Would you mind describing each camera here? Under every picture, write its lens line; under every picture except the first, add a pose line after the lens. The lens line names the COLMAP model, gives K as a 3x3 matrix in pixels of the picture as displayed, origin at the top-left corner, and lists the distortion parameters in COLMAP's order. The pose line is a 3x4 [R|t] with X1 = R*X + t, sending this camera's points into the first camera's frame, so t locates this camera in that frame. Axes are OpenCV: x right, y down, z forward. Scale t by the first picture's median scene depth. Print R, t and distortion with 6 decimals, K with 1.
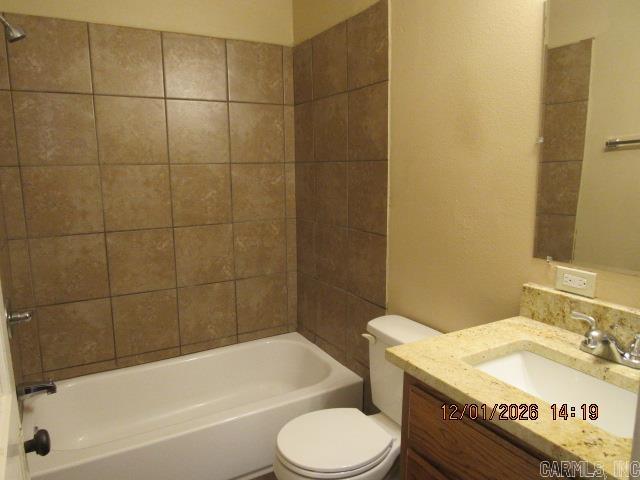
lens RADIAL K [[462.0, 0, 320.0], [0, 462.0, 240.0], [0, 0, 1]] dist [-0.014248, -0.007495]
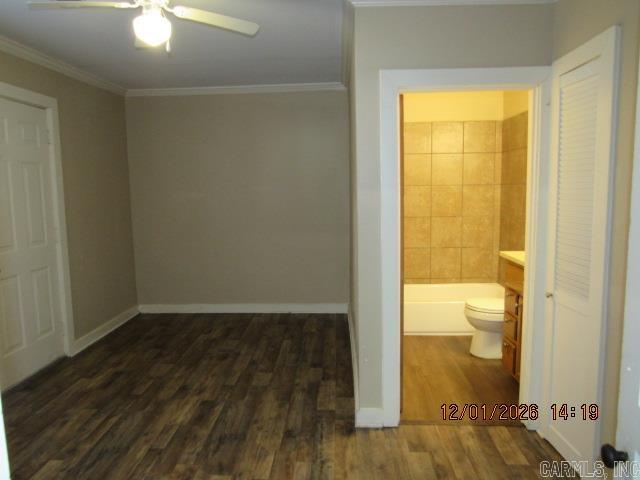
lens RADIAL K [[466.3, 0, 320.0], [0, 466.3, 240.0], [0, 0, 1]] dist [-0.013629, -0.004848]
pose [[0.854534, 0.054264, -0.516554, 0.297760], [-0.075808, 0.996908, -0.020684, 0.139535], [0.513834, 0.056834, 0.856005, -0.906014]]
